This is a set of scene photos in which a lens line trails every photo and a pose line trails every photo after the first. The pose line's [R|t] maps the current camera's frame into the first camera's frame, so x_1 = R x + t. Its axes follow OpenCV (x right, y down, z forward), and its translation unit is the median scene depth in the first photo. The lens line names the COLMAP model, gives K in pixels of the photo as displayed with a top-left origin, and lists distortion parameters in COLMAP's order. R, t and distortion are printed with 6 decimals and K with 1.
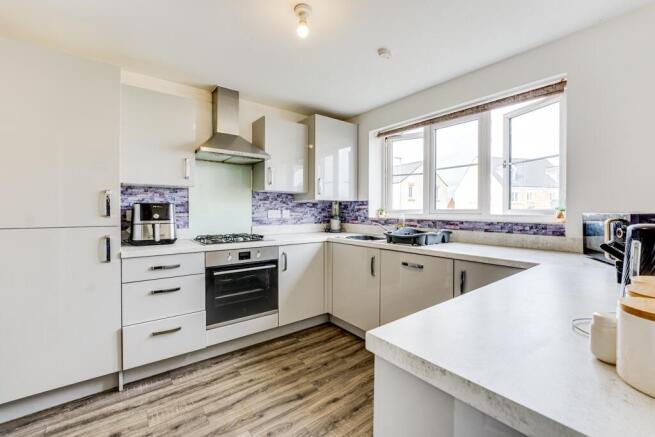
lens RADIAL K [[269.7, 0, 334.0], [0, 269.7, 212.3], [0, 0, 1]] dist [-0.017555, 0.001241]
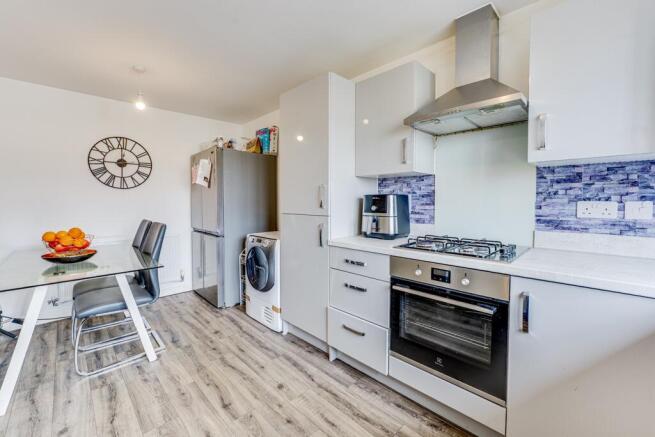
lens RADIAL K [[269.7, 0, 316.1], [0, 269.7, 210.1], [0, 0, 1]] dist [-0.017555, 0.001241]
pose [[0.106133, 0.032481, -0.993821, 0.253950], [-0.003969, 0.999472, 0.032242, -0.008426], [0.994344, 0.000523, 0.106205, 0.662797]]
